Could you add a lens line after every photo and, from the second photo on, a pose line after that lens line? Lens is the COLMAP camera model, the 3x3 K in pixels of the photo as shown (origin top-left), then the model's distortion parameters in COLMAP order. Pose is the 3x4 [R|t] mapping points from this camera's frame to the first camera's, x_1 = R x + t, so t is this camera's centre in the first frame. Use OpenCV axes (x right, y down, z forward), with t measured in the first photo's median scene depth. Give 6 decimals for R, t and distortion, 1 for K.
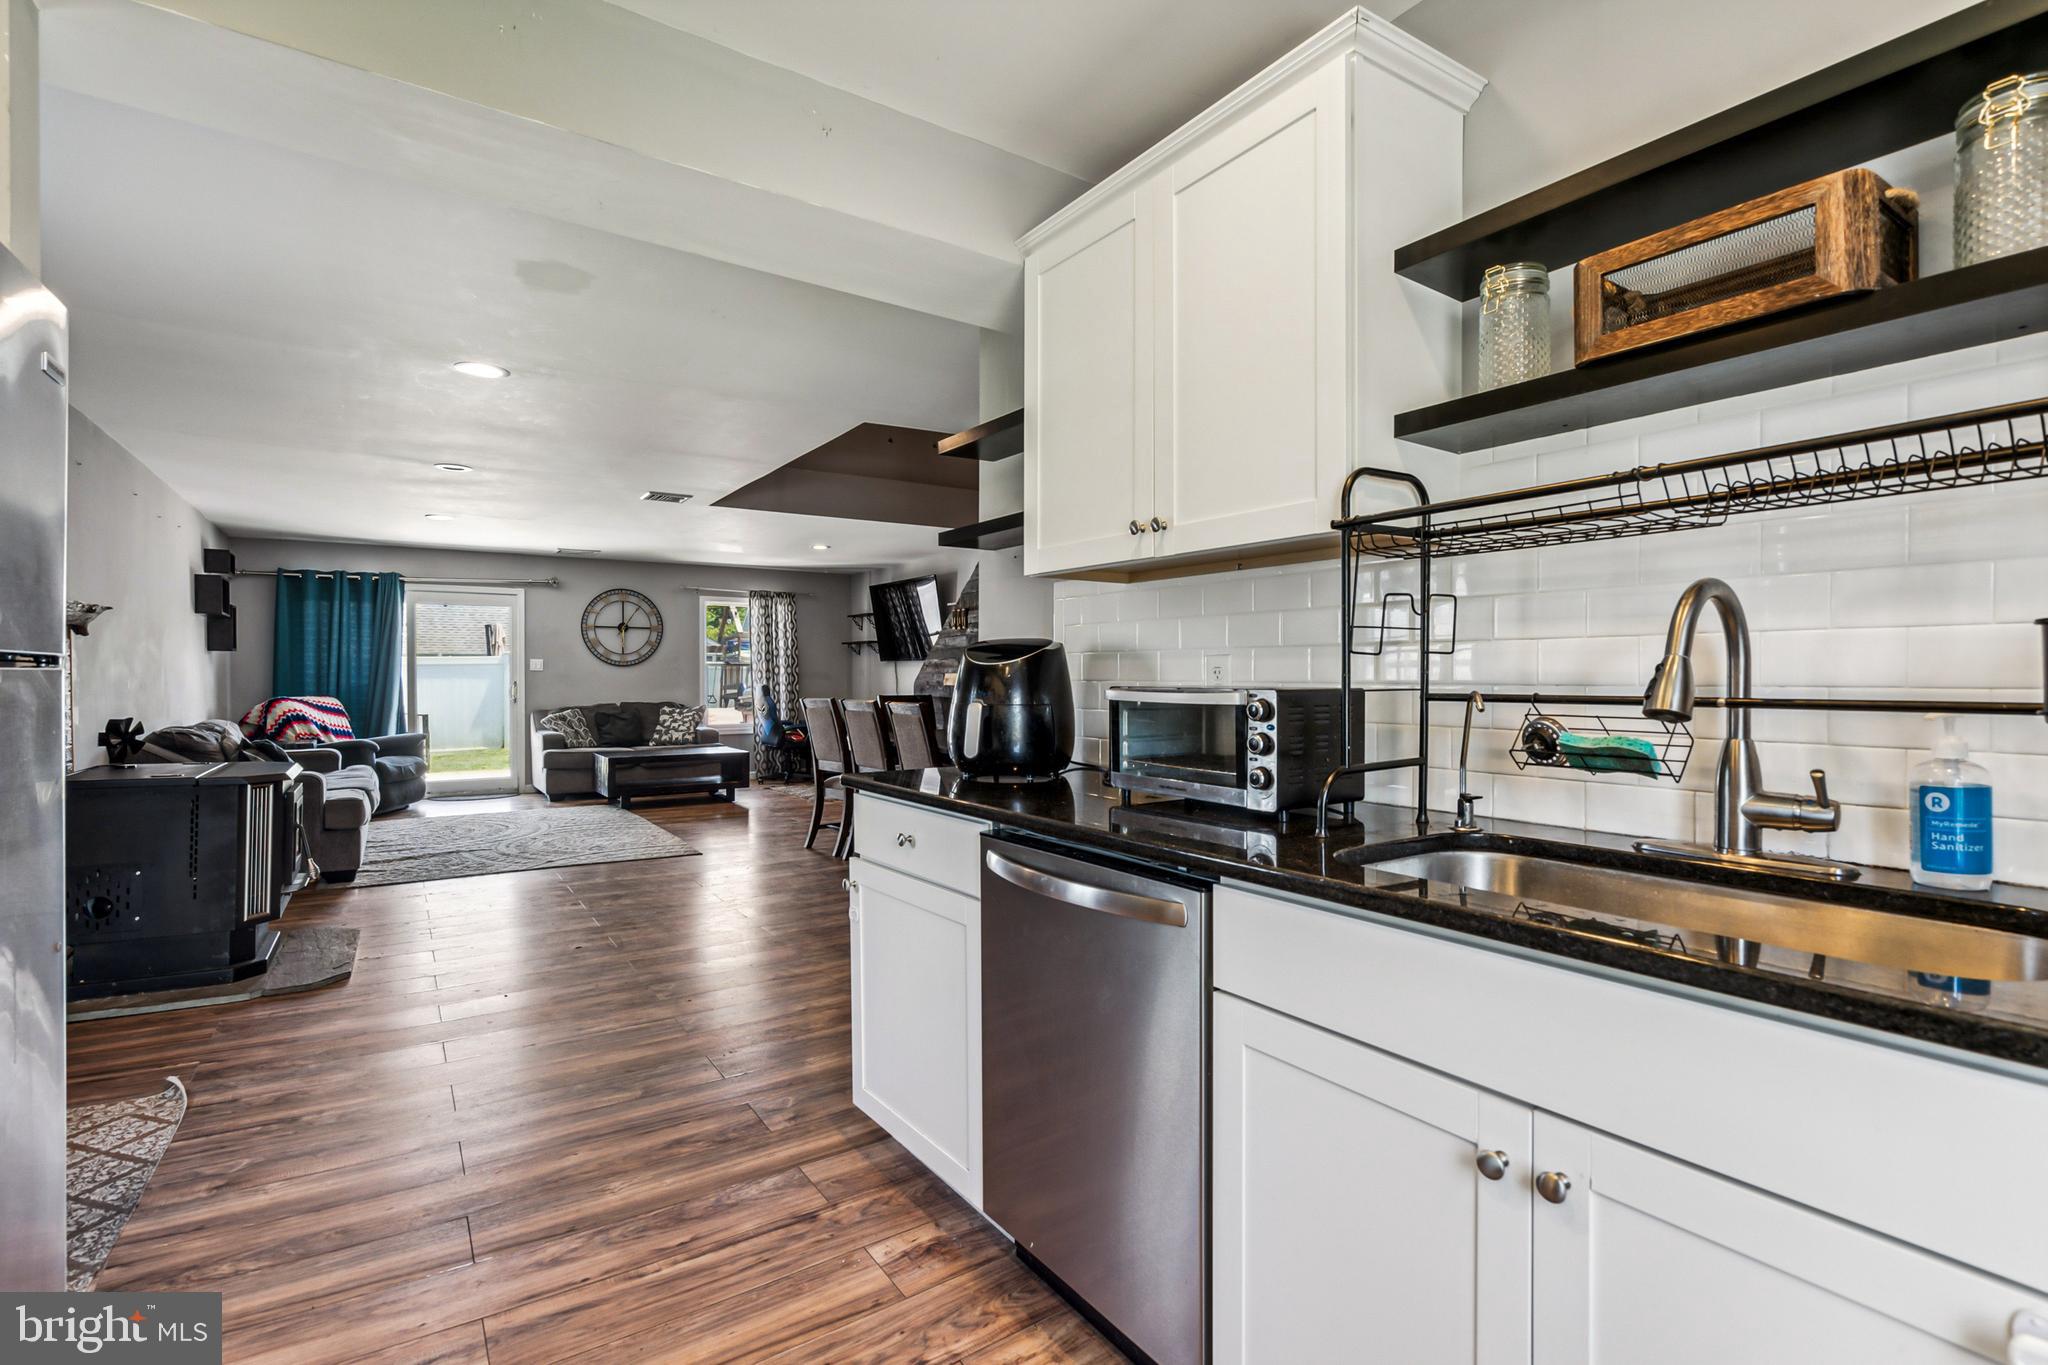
lens RADIAL K [[952.0, 0, 1019.2], [0, 952.0, 668.8], [0, 0, 1]] dist [-0.003590, 0.001453]
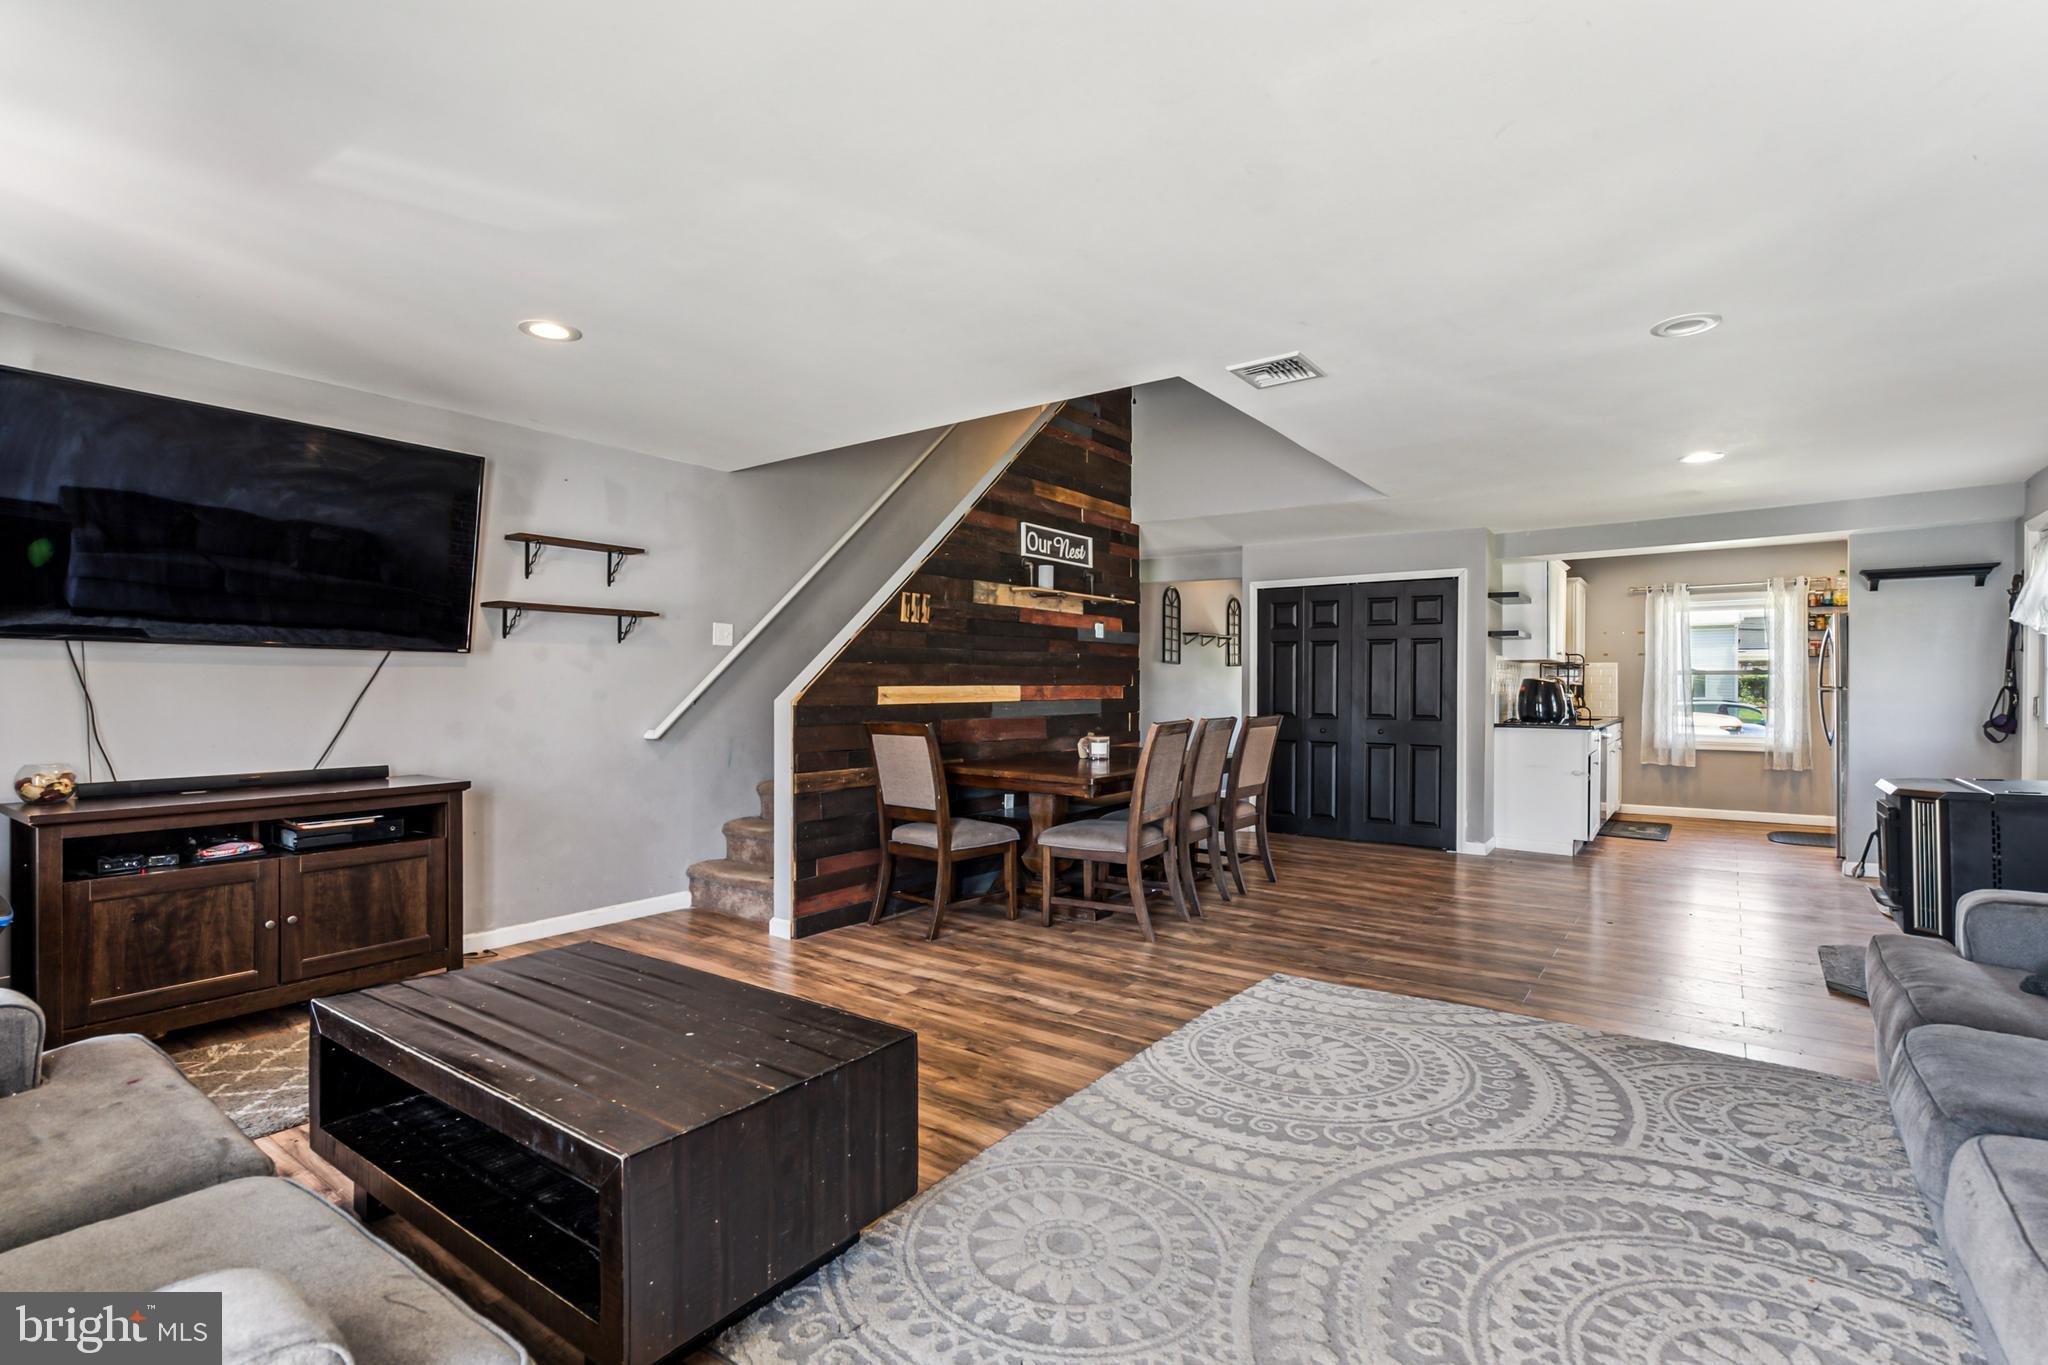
lens RADIAL K [[952.0, 0, 1023.9], [0, 952.0, 684.0], [0, 0, 1]] dist [-0.003590, 0.001453]
pose [[-0.347403, -0.002712, 0.937712, -0.634953], [-0.014444, 0.999893, -0.002459, 0.003203], [-0.937605, -0.014399, -0.347405, 1.006409]]
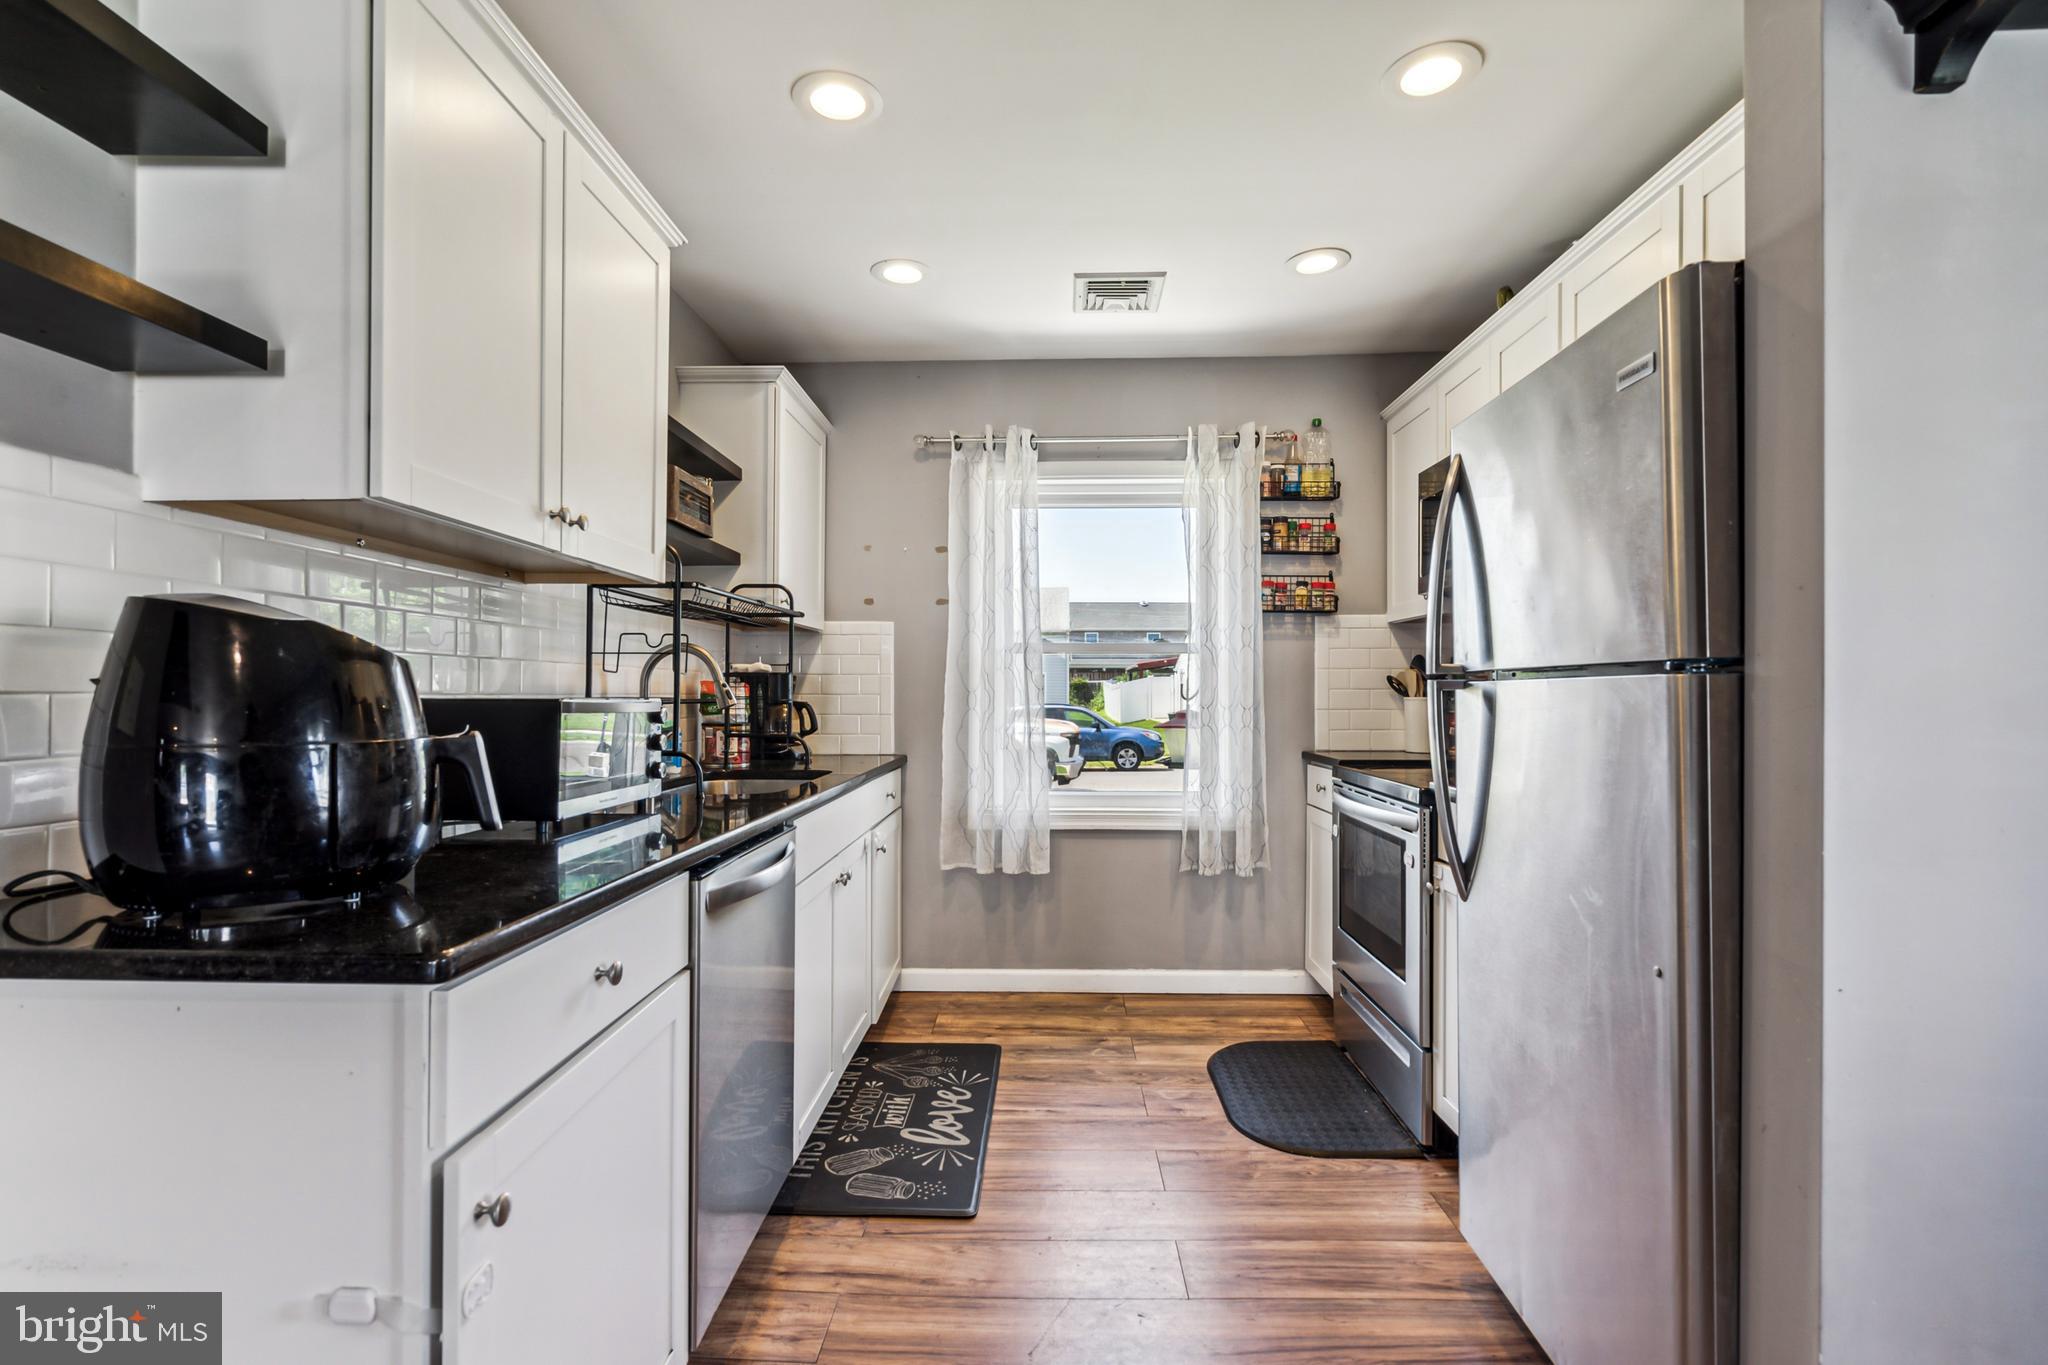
lens RADIAL K [[952.0, 0, 1022.6], [0, 952.0, 682.8], [0, 0, 1]] dist [-0.003590, 0.001453]
pose [[-0.820523, 0.002762, 0.571607, -0.432748], [-0.009500, 0.999784, -0.018468, 0.002760], [-0.571534, -0.020584, -0.820320, 0.718204]]
